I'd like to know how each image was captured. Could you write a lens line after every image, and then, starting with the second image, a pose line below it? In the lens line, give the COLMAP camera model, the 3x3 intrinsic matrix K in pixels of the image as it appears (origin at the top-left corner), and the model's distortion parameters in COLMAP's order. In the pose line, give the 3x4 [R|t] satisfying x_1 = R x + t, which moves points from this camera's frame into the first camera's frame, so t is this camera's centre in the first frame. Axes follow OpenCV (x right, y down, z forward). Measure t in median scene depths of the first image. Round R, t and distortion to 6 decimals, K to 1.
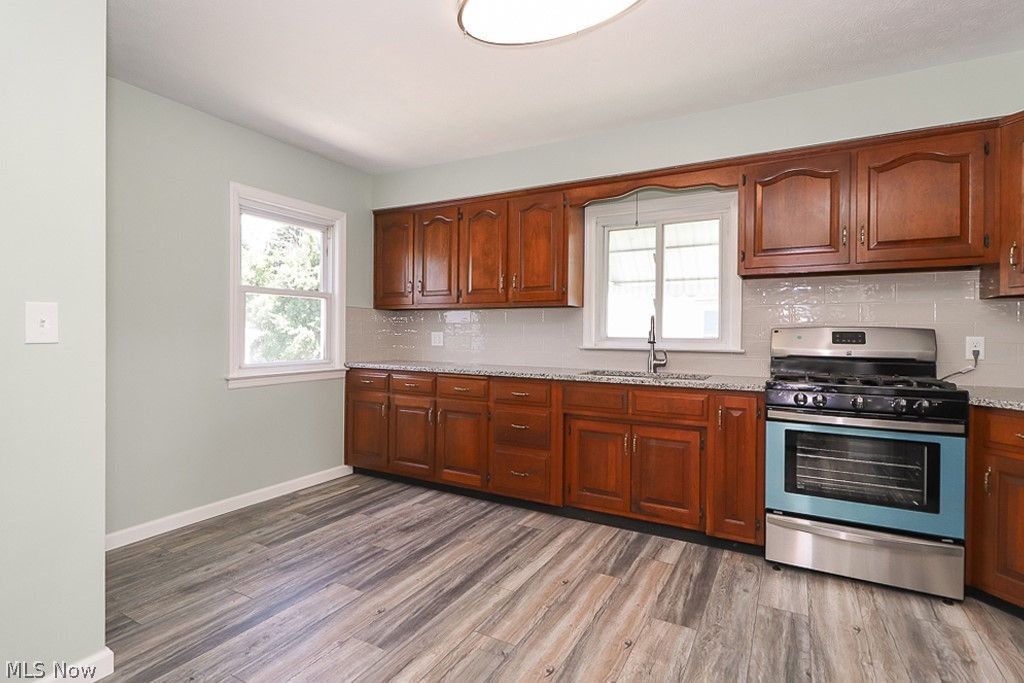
lens RADIAL K [[505.0, 0, 510.1], [0, 505.0, 329.9], [0, 0, 1]] dist [0.000131, -0.002414]
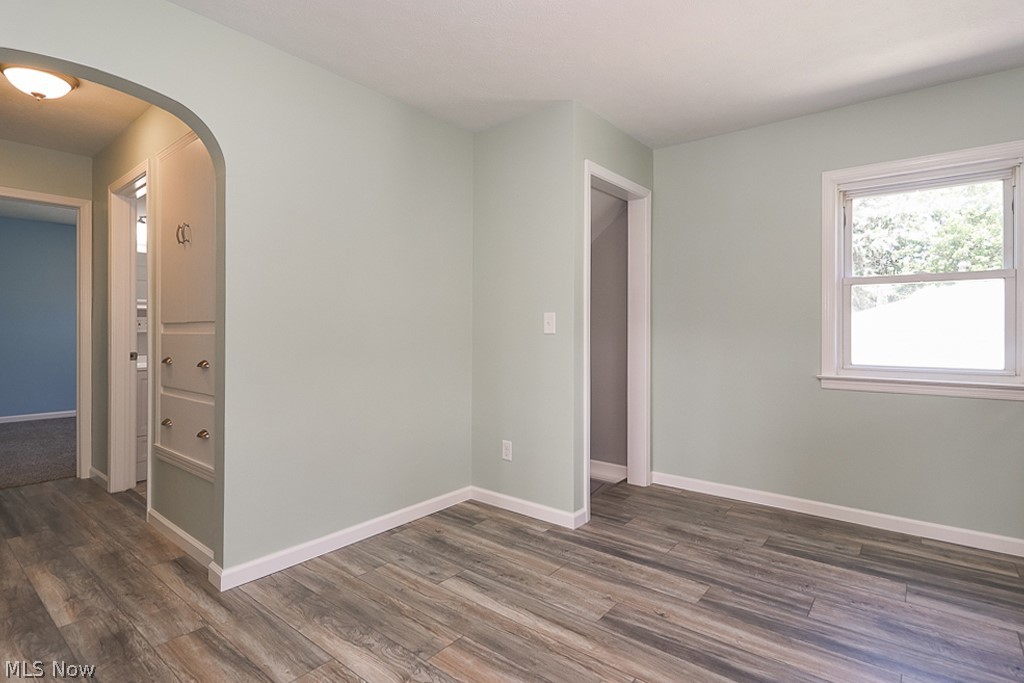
lens RADIAL K [[505.0, 0, 510.1], [0, 505.0, 329.9], [0, 0, 1]] dist [0.000131, -0.002414]
pose [[-0.177075, -0.006372, -0.984177, 0.586531], [0.001782, 0.999975, -0.006795, 0.012307], [0.984196, -0.002957, -0.177059, 0.689341]]
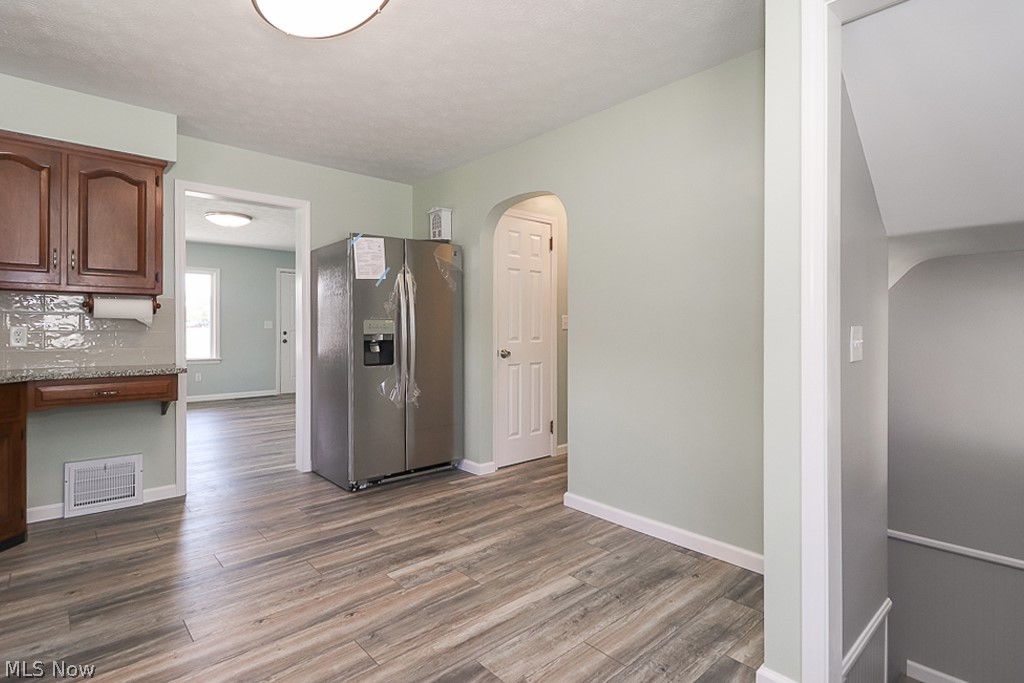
lens RADIAL K [[505.0, 0, 510.1], [0, 505.0, 329.9], [0, 0, 1]] dist [0.000131, -0.002414]
pose [[-0.948297, -0.013017, 0.317118, -0.407161], [-0.012600, 0.999915, 0.003368, 0.006275], [-0.317135, -0.000802, -0.948380, 1.283784]]
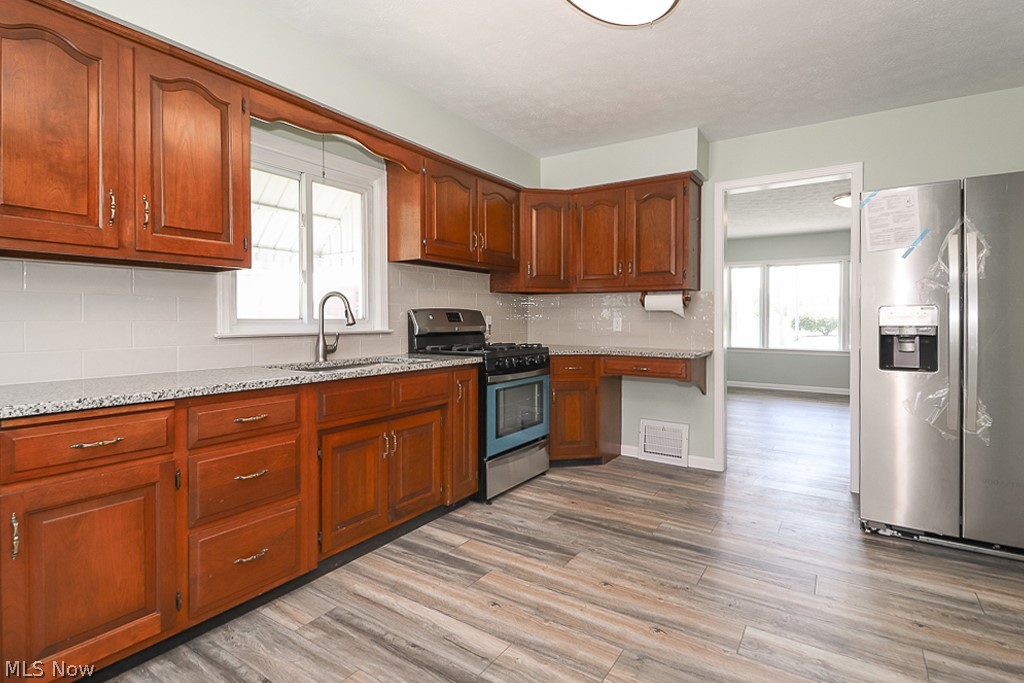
lens RADIAL K [[497.5, 0, 518.7], [0, 497.5, 323.2], [0, 0, 1]] dist [0.000918, -0.001471]
pose [[0.066237, -0.017607, 0.997649, -0.628365], [-0.004350, 0.999830, 0.017934, 0.008117], [-0.997794, -0.005528, 0.066149, 0.790448]]
